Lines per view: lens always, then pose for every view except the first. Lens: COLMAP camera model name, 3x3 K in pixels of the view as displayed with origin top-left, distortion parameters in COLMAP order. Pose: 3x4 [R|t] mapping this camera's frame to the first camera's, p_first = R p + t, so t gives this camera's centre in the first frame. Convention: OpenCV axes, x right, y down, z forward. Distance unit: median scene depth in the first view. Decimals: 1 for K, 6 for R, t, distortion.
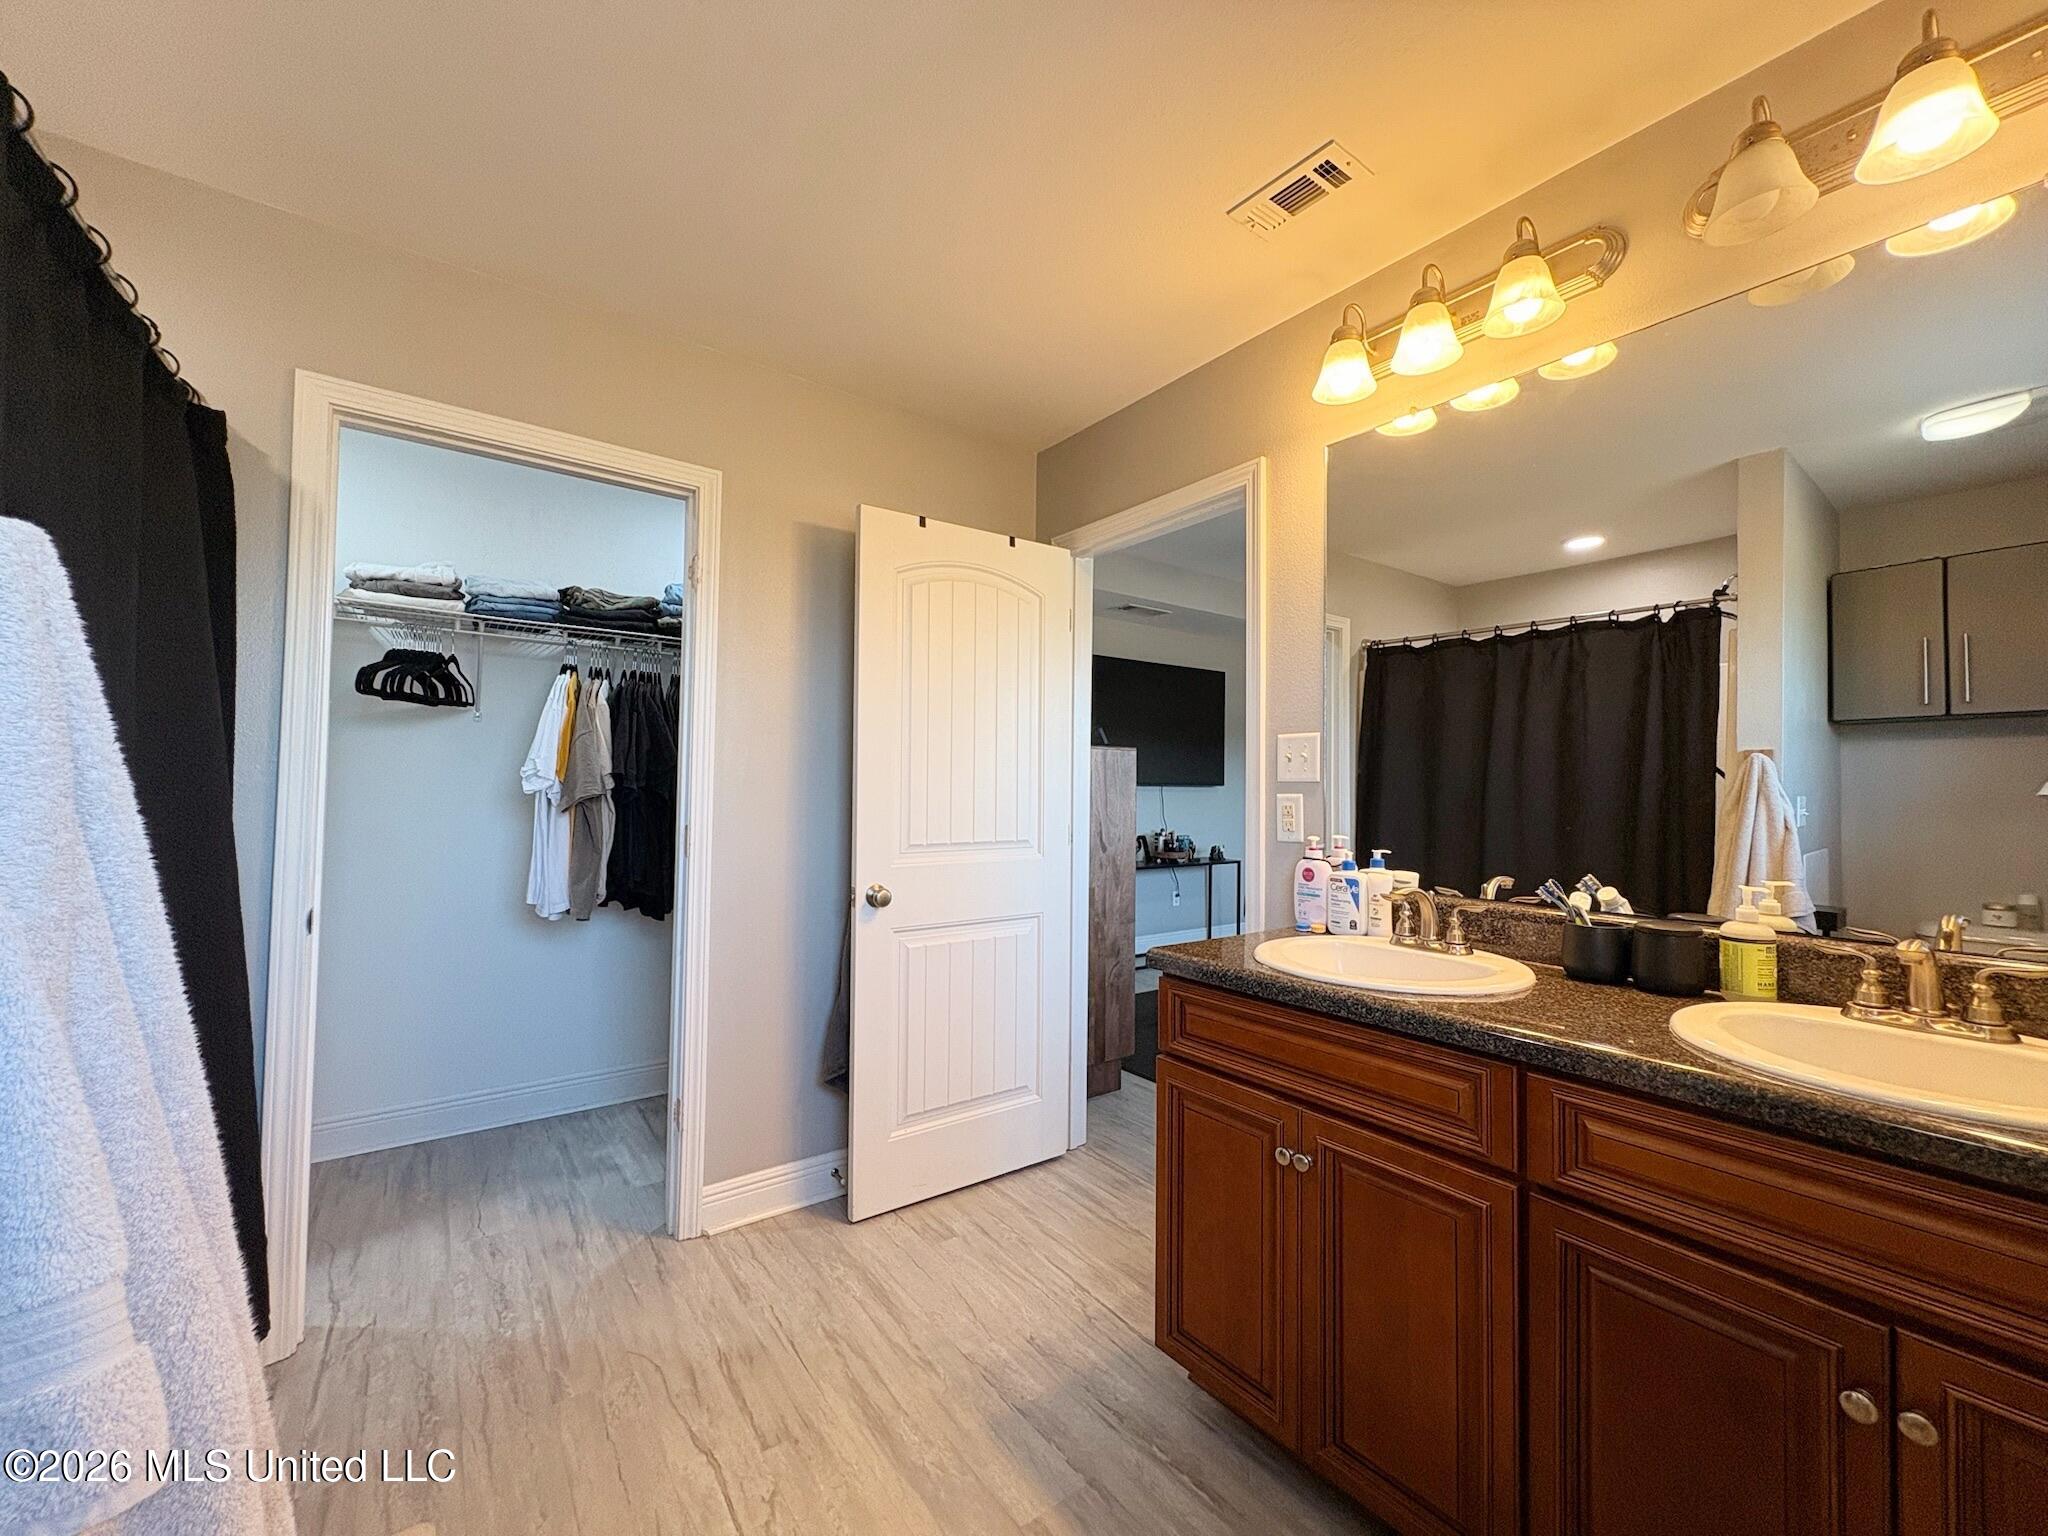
lens RADIAL K [[816.3, 0, 1019.7], [0, 816.3, 766.0], [0, 0, 1]] dist [-0.000495, 0.000100]
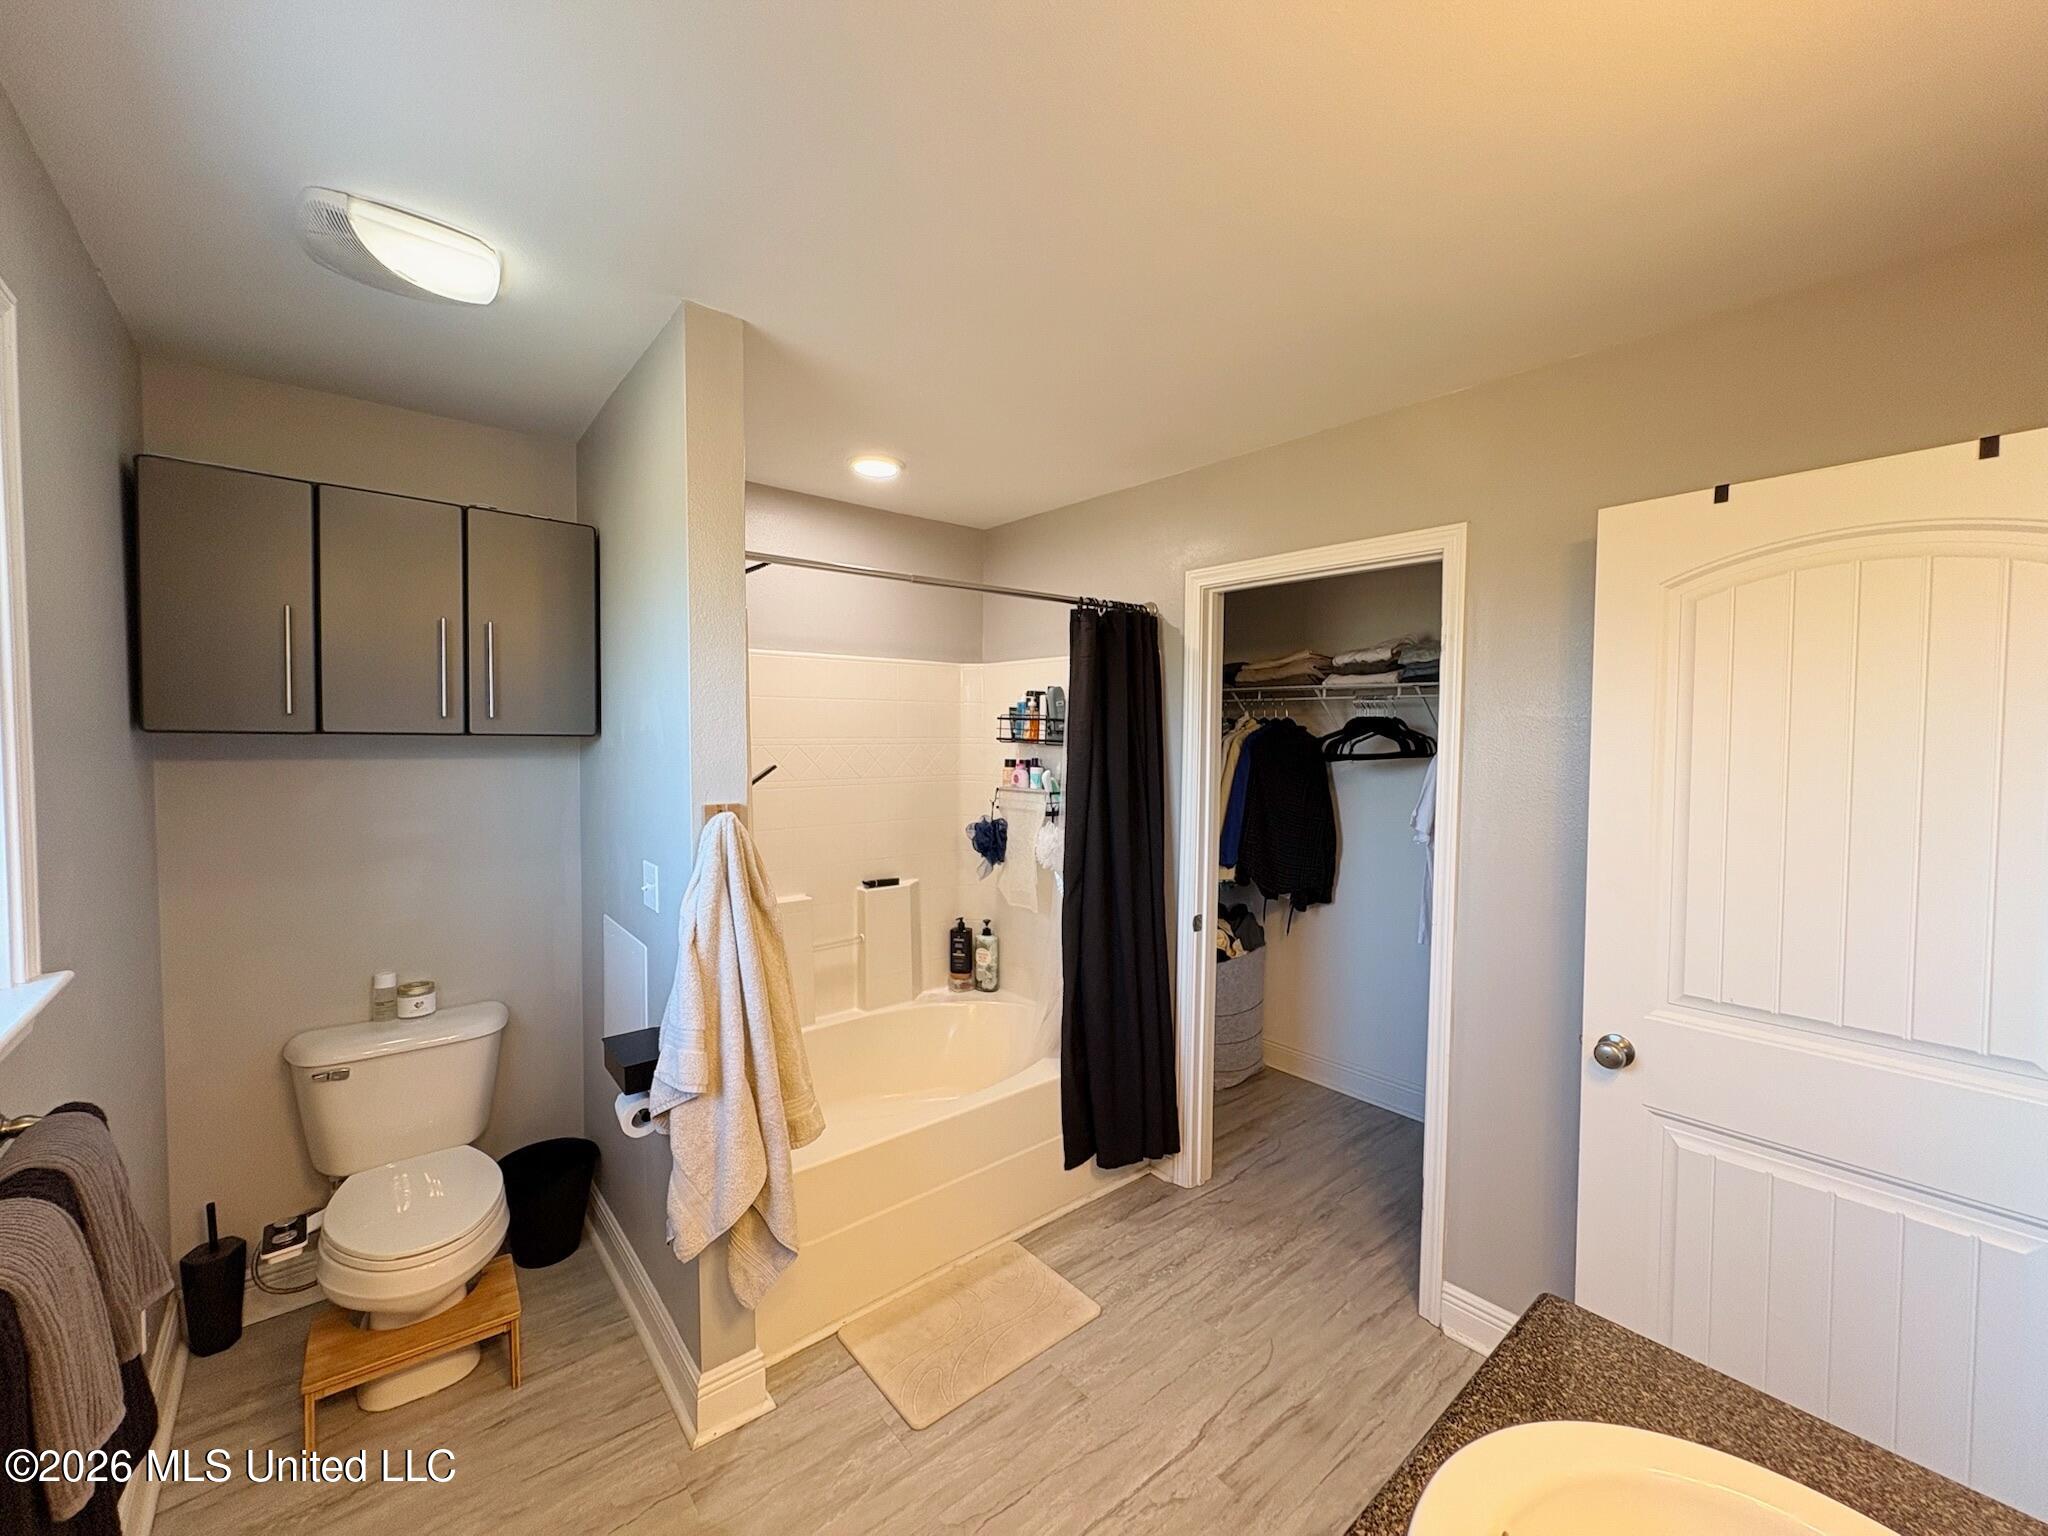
lens RADIAL K [[814.1, 0, 1030.1], [0, 814.1, 764.2], [0, 0, 1]] dist [-0.000862, -0.000096]
pose [[0.068996, 0.021324, -0.997389, 0.677628], [0.019714, 0.999547, 0.022734, -0.162699], [0.997422, -0.021231, 0.068544, 0.591687]]
